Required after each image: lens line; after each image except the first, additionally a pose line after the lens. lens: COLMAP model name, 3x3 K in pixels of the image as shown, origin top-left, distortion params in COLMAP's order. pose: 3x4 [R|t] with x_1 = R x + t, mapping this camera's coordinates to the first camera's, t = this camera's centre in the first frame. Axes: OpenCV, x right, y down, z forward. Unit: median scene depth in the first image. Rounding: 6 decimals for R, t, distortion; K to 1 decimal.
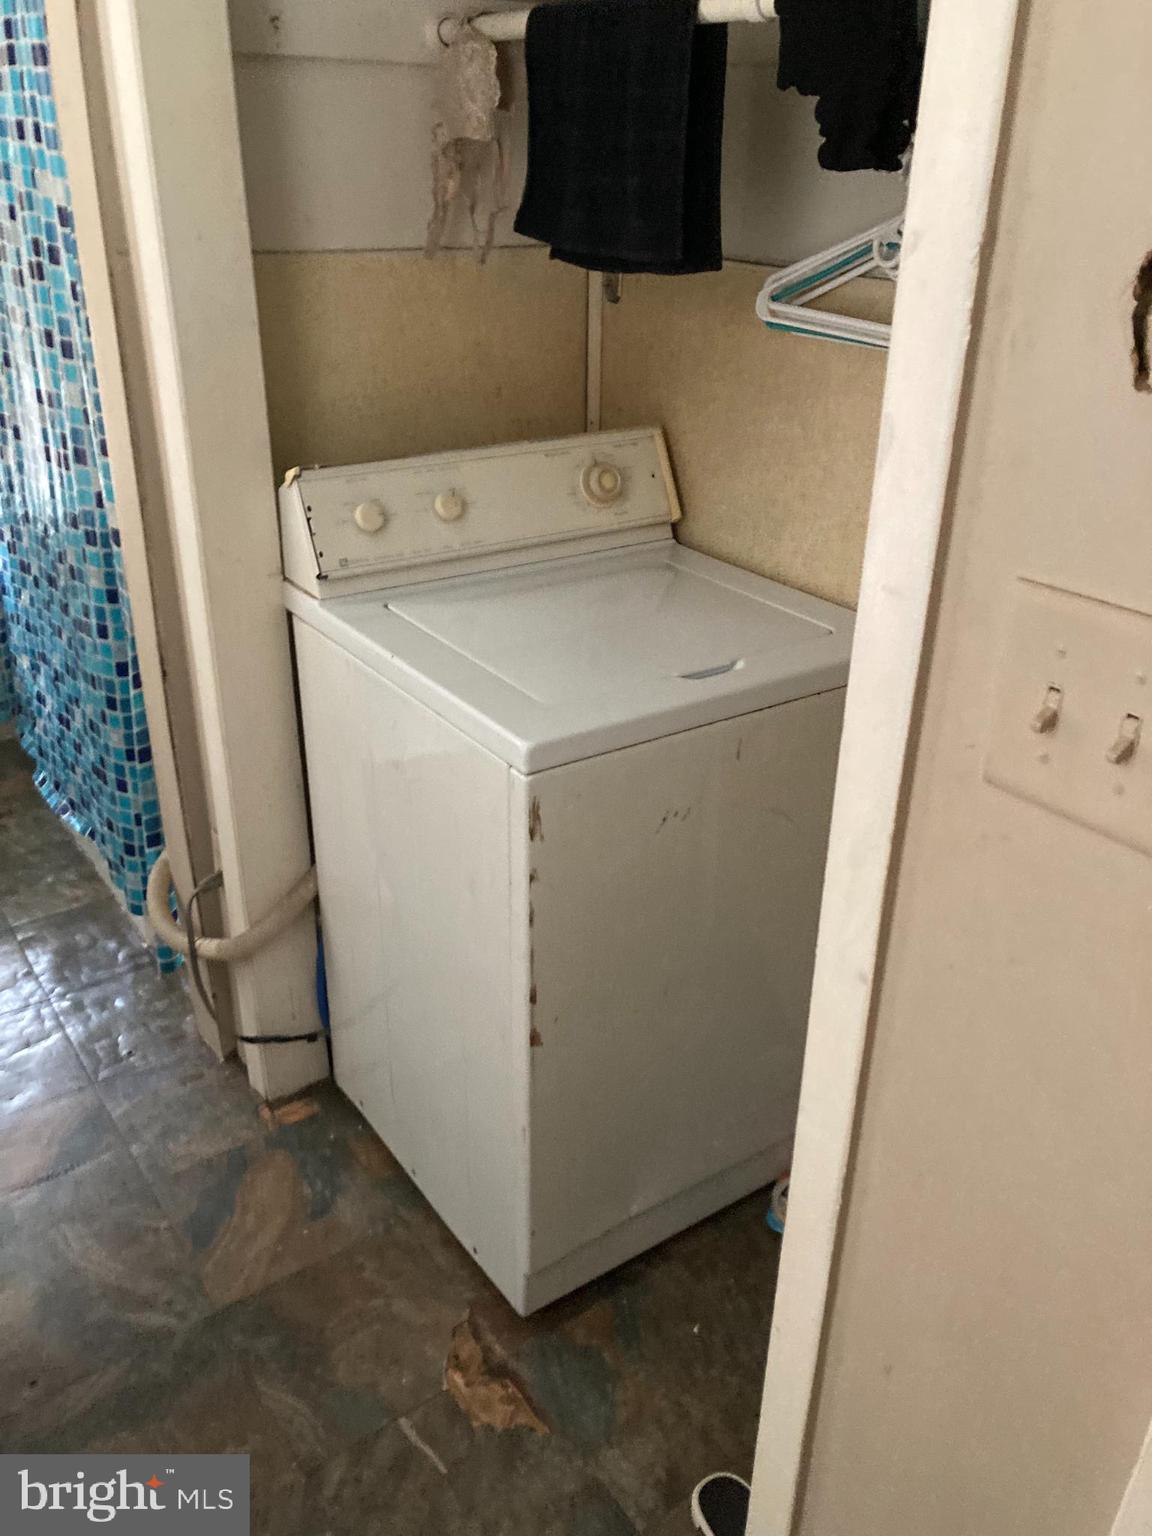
lens RADIAL K [[1255.4, 0, 580.6], [0, 1255.4, 759.6], [0, 0, 1]] dist [0.006204, 0.003707]
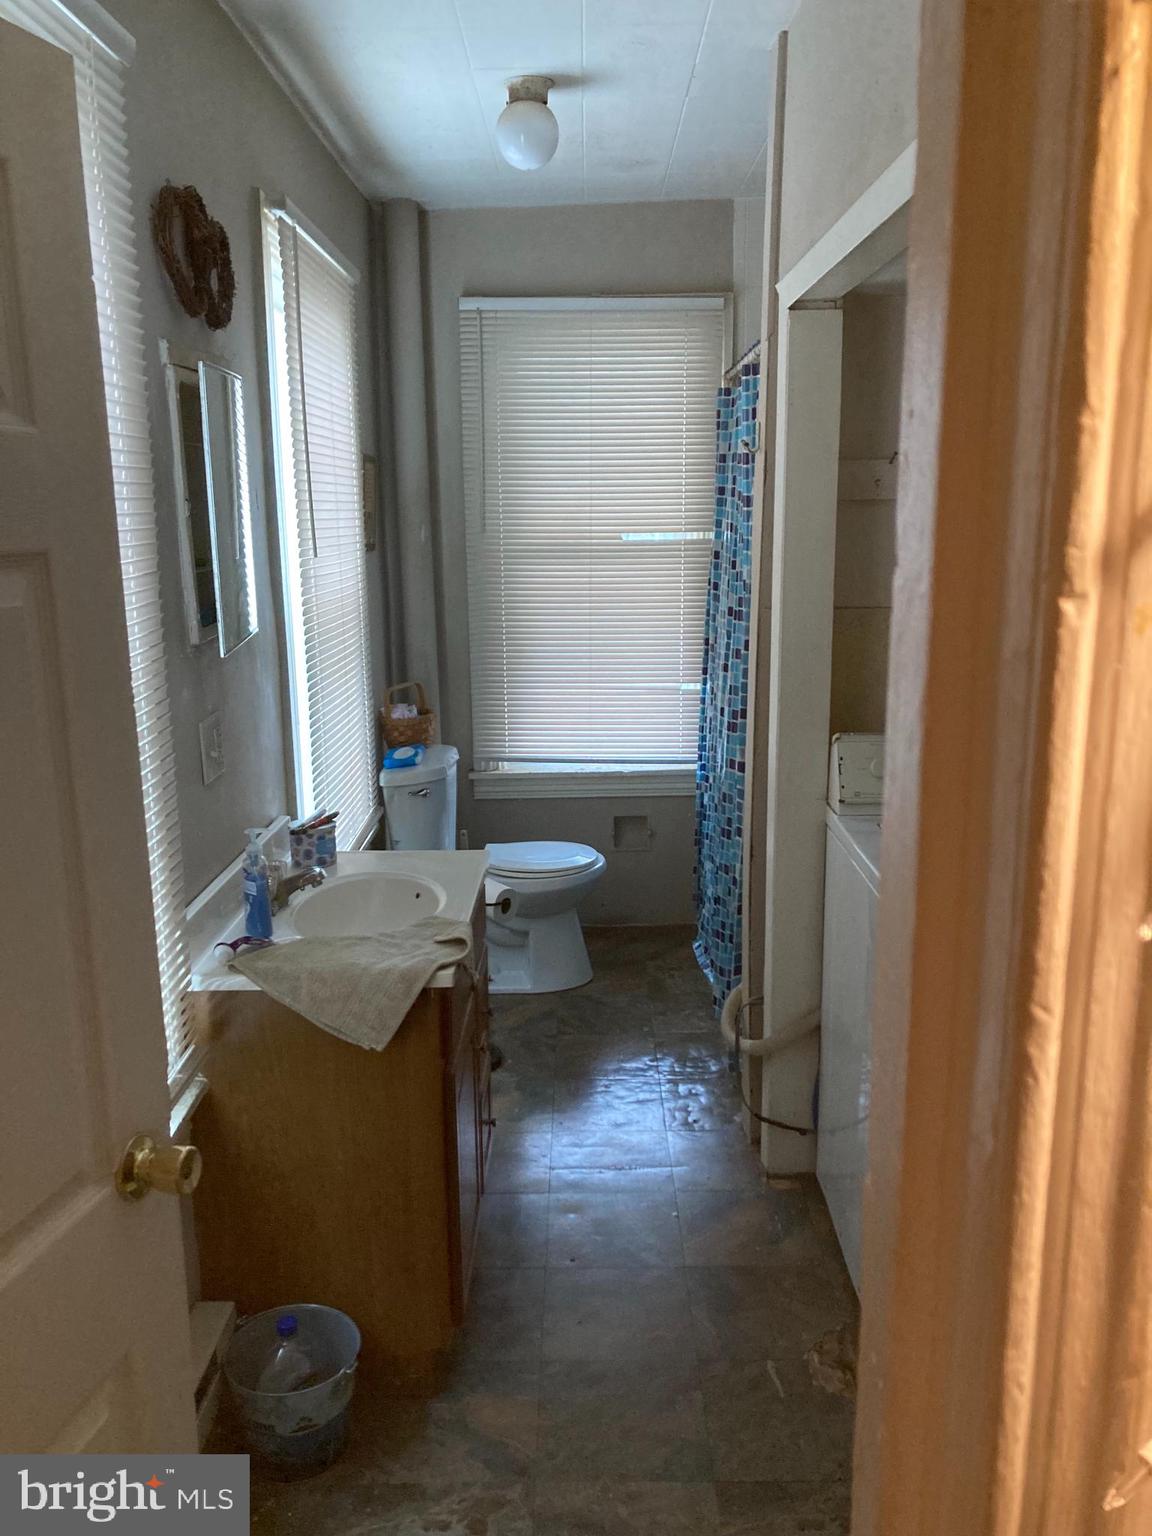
lens RADIAL K [[1255.4, 0, 575.9], [0, 1255.4, 772.9], [0, 0, 1]] dist [0.006204, 0.003707]
pose [[0.803966, 0.086668, -0.588325, 0.384581], [-0.234997, 0.955103, -0.180431, 0.156839], [0.546273, 0.283315, 0.788237, -0.367951]]
